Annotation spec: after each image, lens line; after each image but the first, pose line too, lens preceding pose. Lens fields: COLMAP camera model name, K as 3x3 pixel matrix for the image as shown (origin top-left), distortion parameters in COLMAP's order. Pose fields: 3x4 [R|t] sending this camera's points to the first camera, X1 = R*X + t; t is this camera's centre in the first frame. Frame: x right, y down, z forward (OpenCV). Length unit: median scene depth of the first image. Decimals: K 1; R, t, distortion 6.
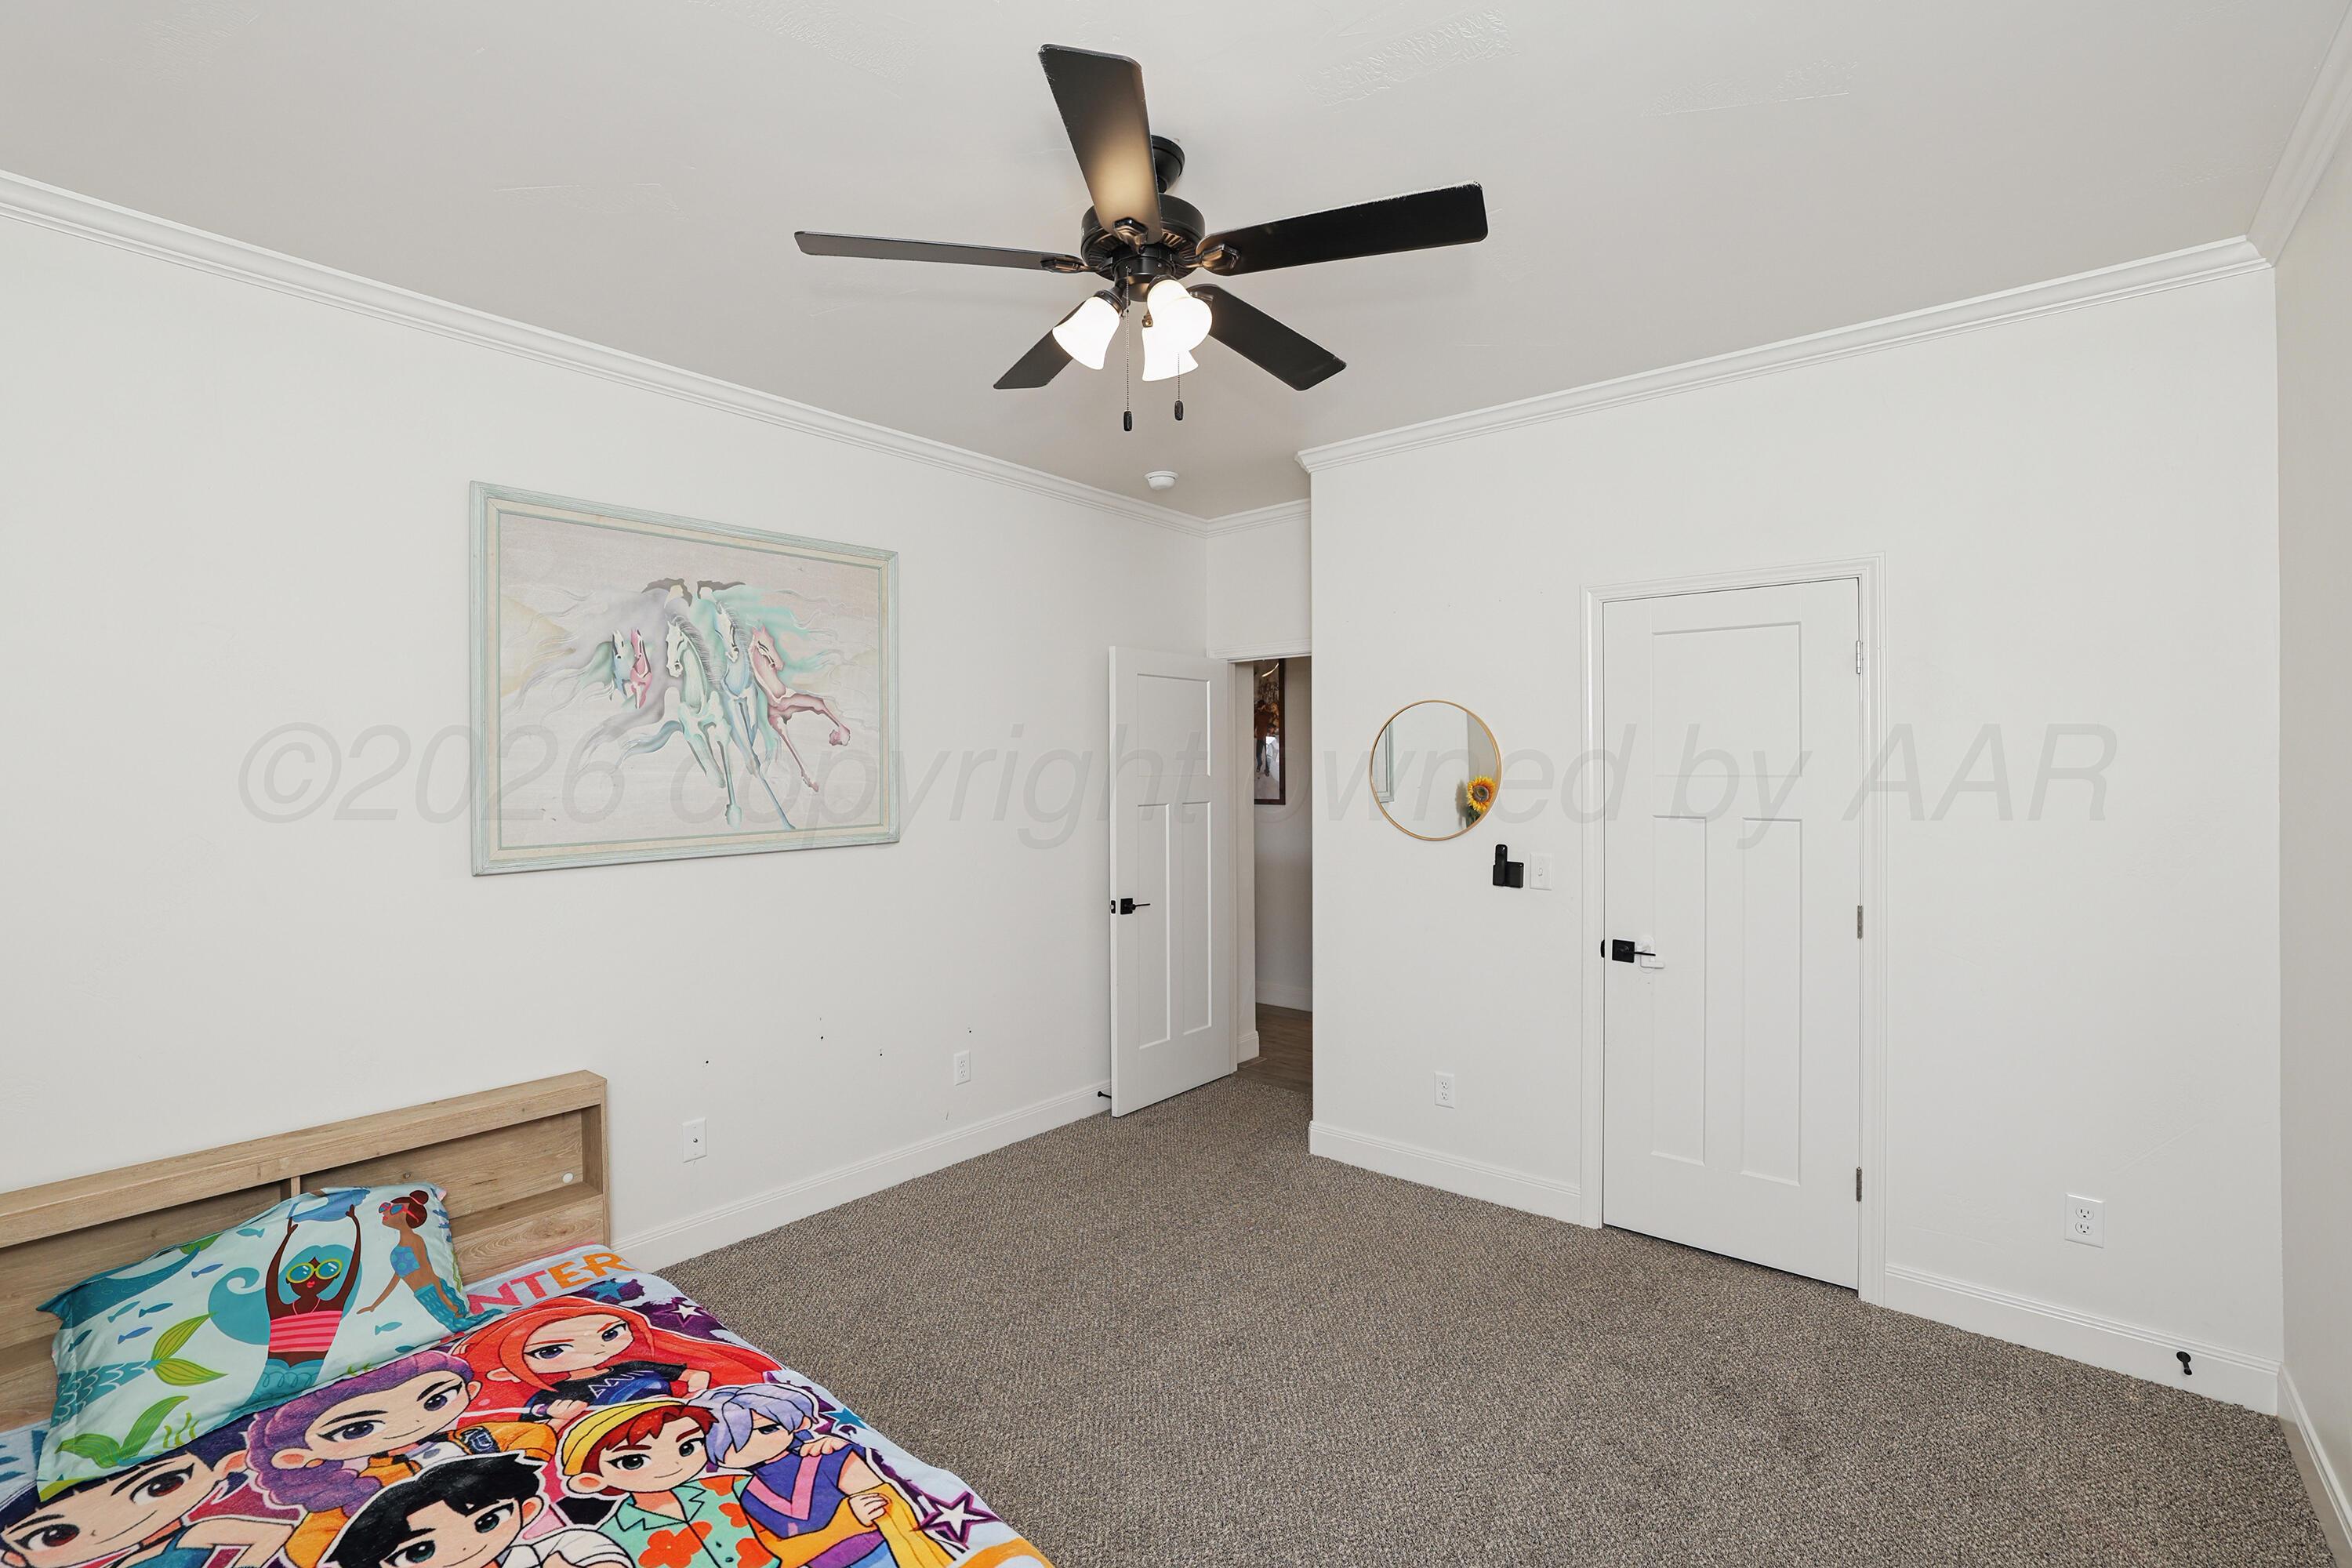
lens RADIAL K [[1035.8, 0, 1176.4], [0, 1035.8, 749.2], [0, 0, 1]] dist [0.000813, 0.000235]
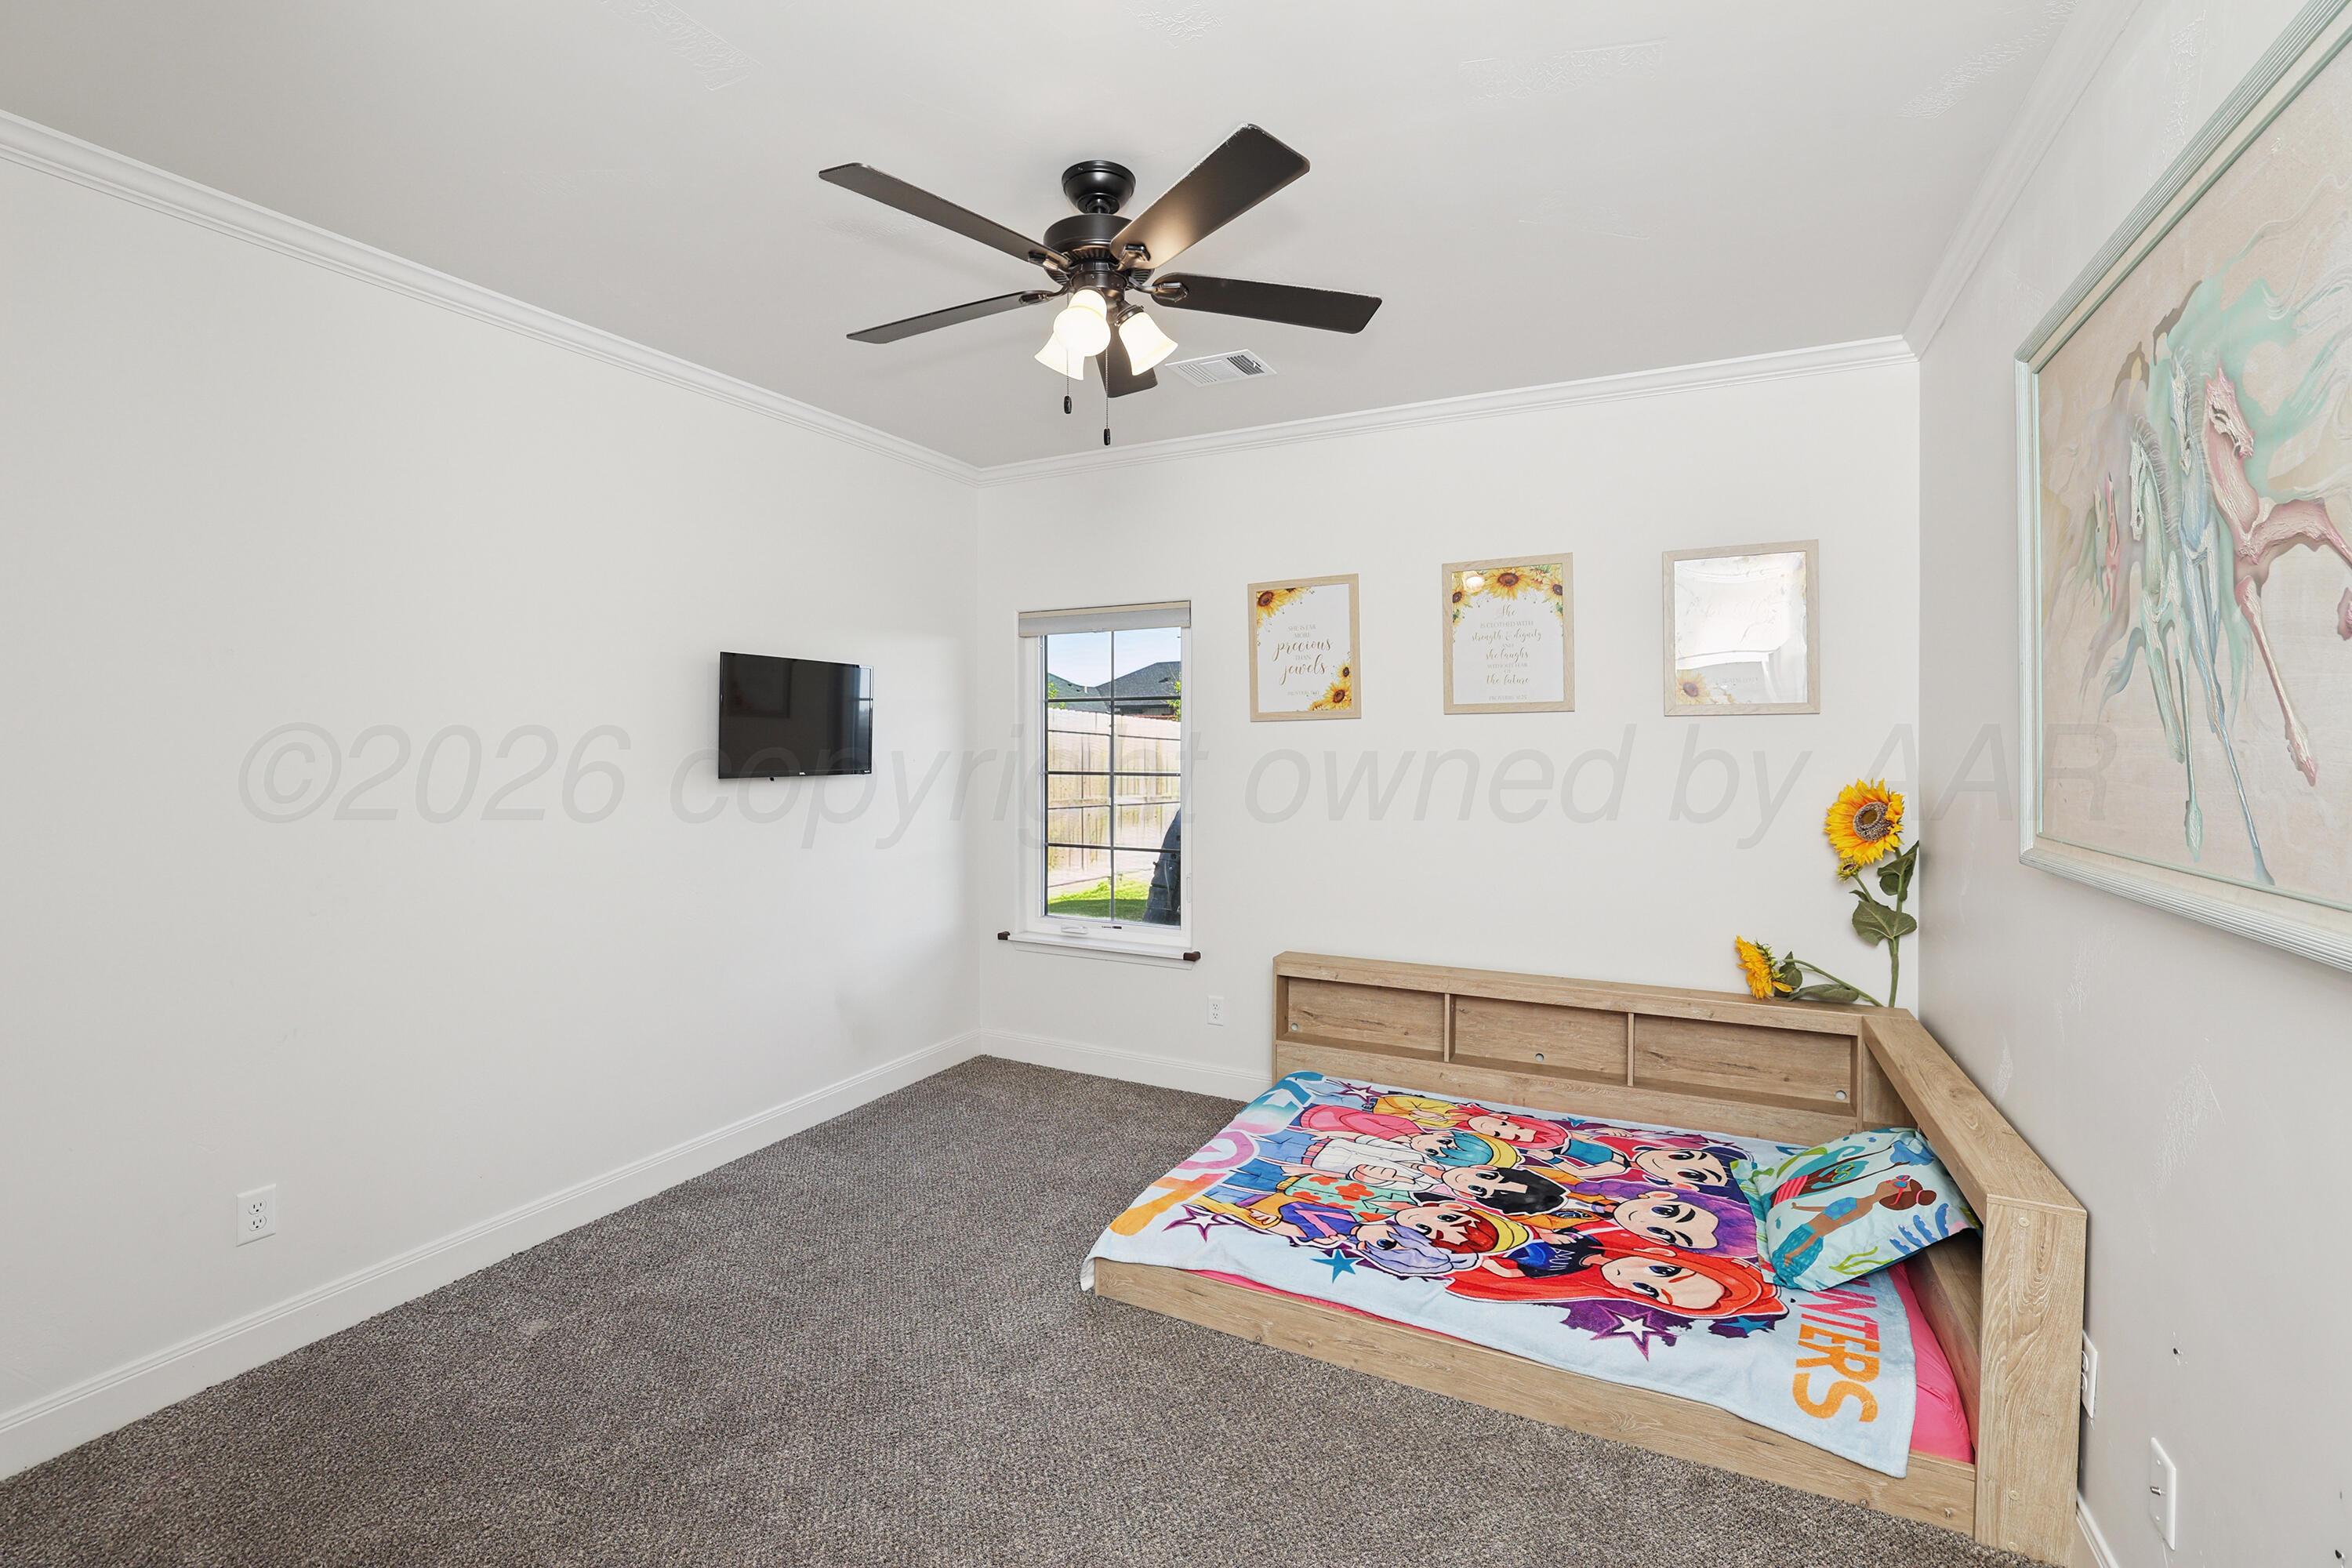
lens RADIAL K [[1035.8, 0, 1176.4], [0, 1035.8, 749.2], [0, 0, 1]] dist [0.000813, 0.000235]
pose [[-0.974726, 0.002116, -0.223393, 0.134272], [0.003970, 0.999961, -0.007847, 0.051356], [0.223368, -0.008536, -0.974697, 2.059922]]
